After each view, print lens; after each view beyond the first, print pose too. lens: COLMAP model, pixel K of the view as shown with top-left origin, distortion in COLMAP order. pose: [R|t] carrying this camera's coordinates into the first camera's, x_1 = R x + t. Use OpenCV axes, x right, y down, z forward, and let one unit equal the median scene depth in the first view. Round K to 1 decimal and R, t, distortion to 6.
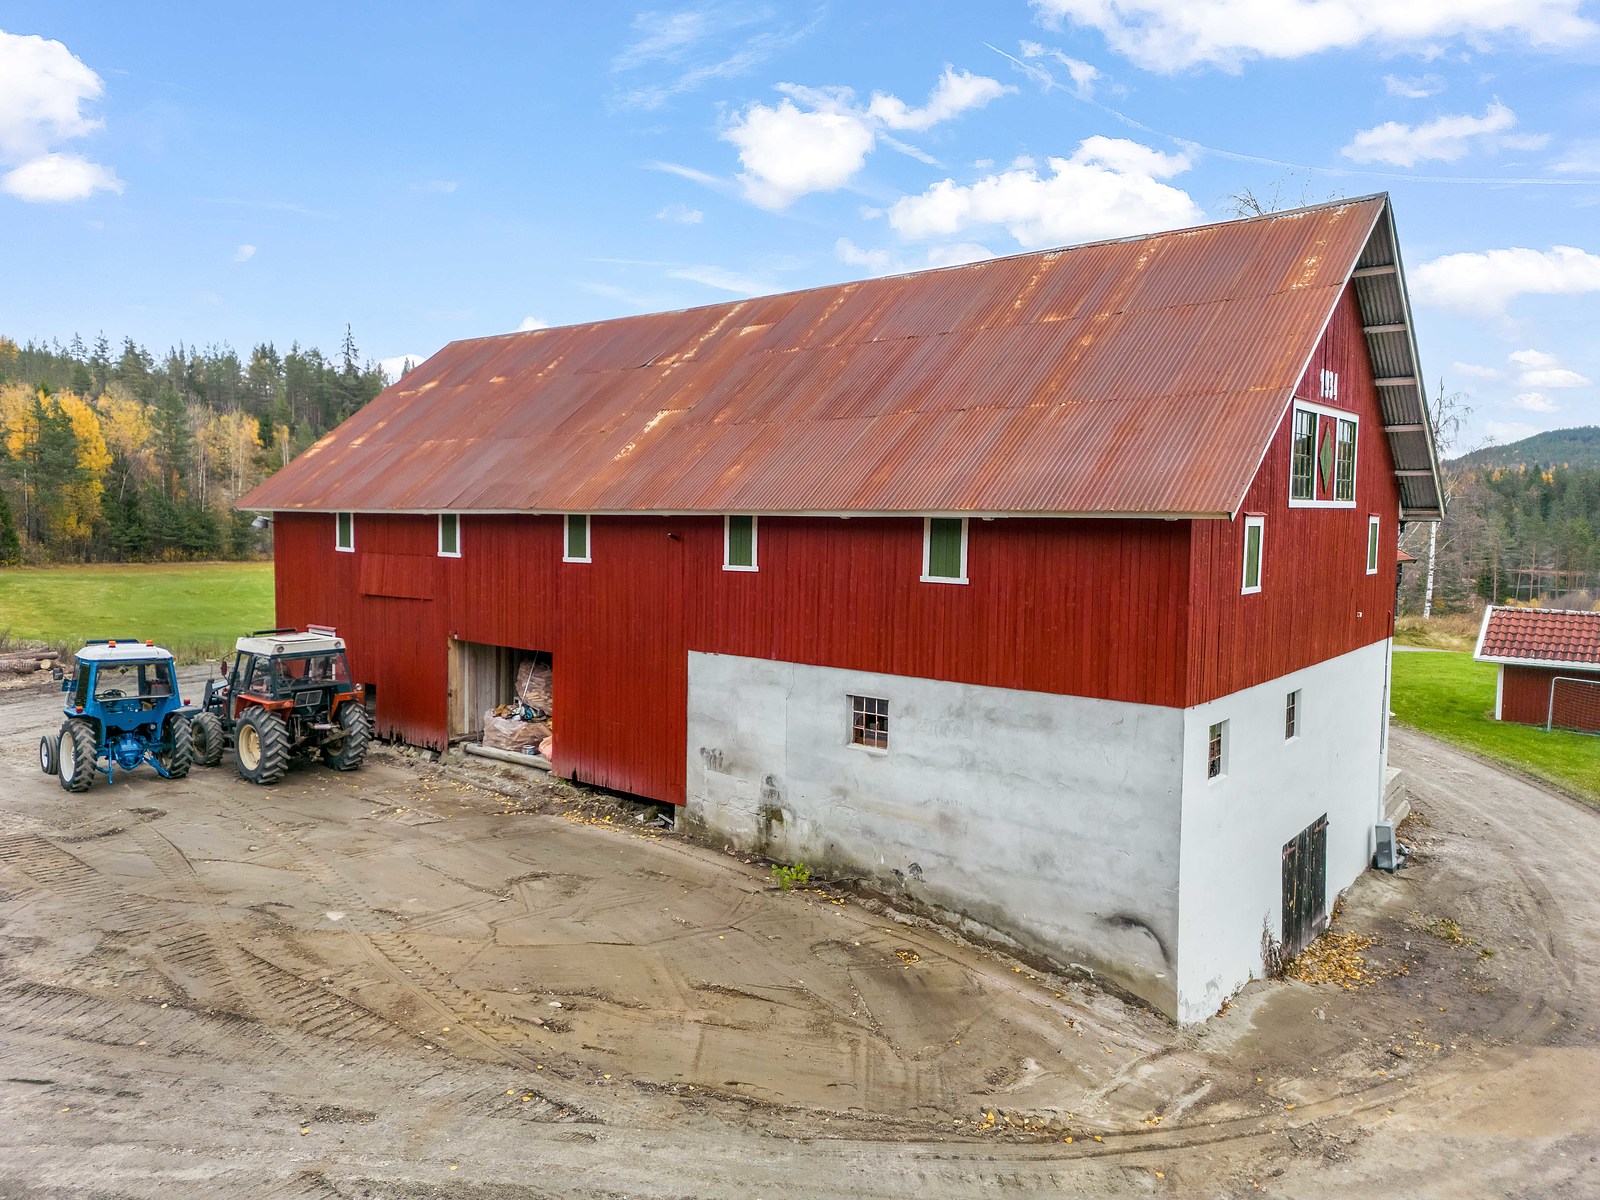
lens RADIAL K [[1114.3, 0, 791.4], [0, 1114.3, 595.4], [0, 0, 1]] dist [0.038508, -0.008062]
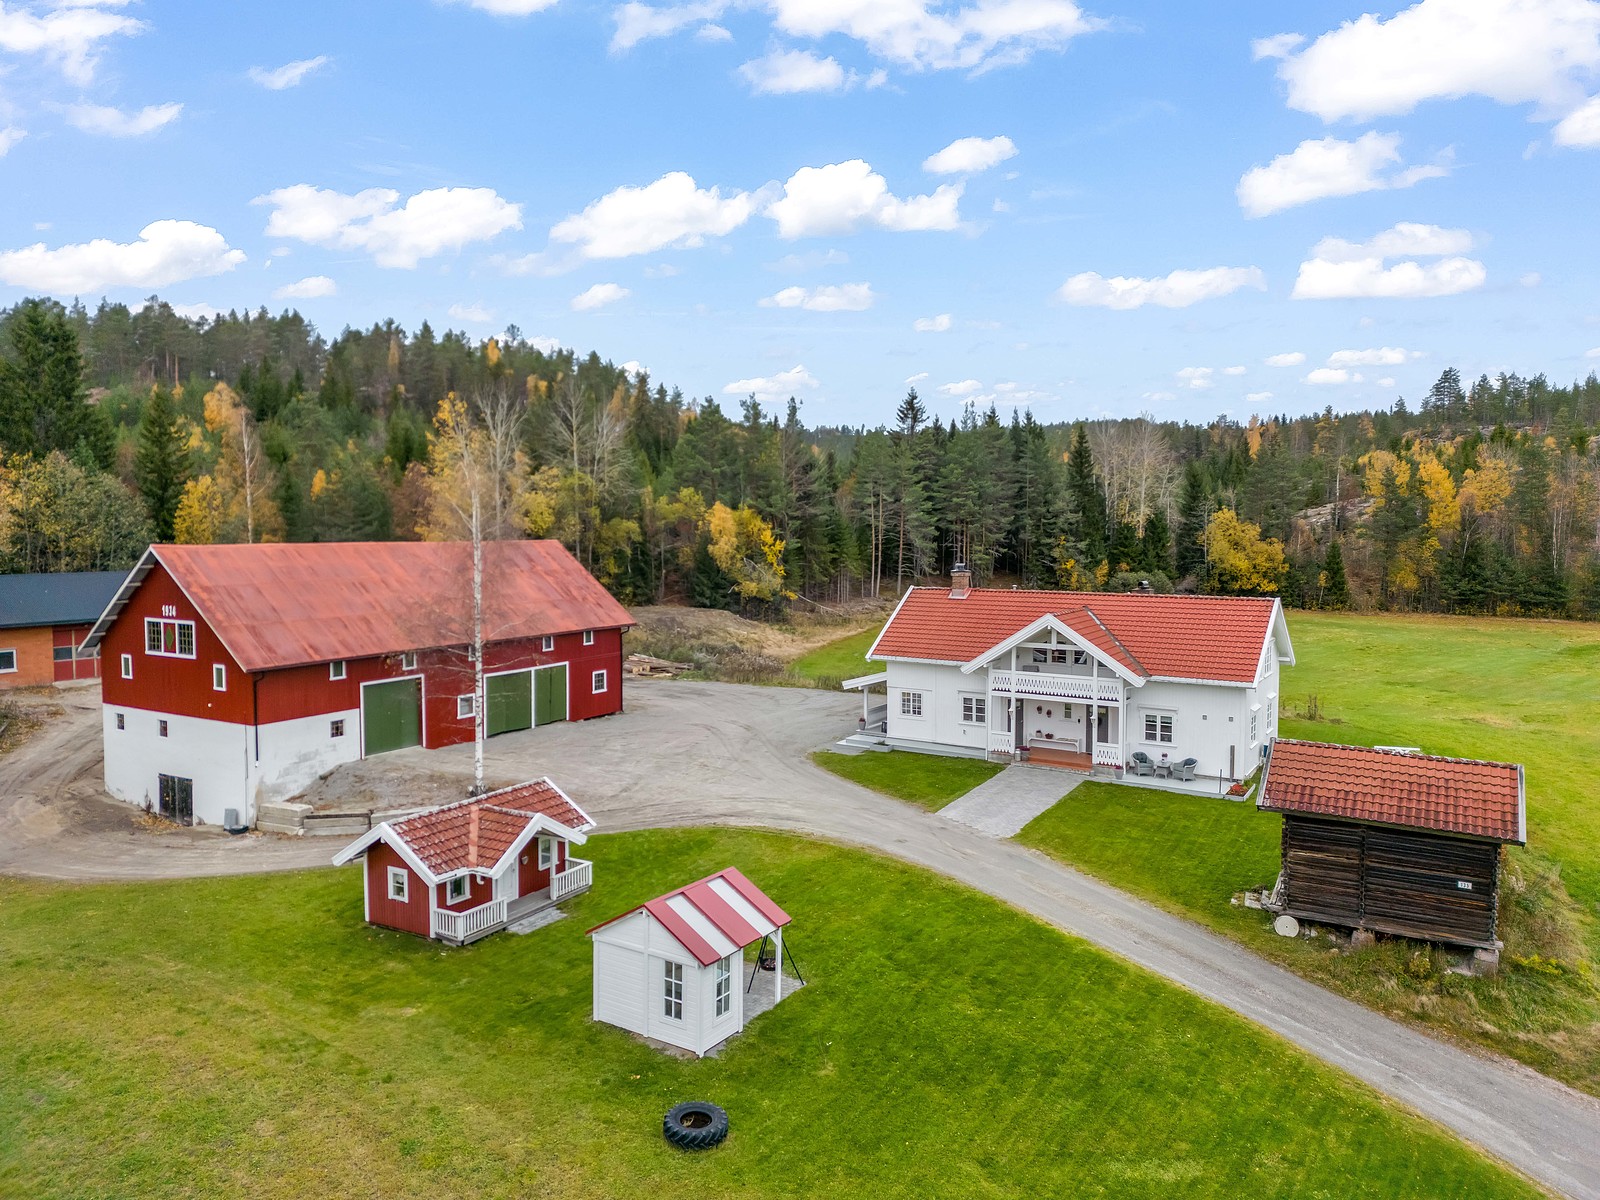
lens RADIAL K [[1114.3, 0, 791.4], [0, 1114.3, 595.4], [0, 0, 1]] dist [0.038508, -0.008062]
pose [[0.130230, 0.058958, -0.989729, 0.360306], [-0.075887, 0.995895, 0.049340, -0.049096], [0.988575, 0.068682, 0.134170, 0.224487]]
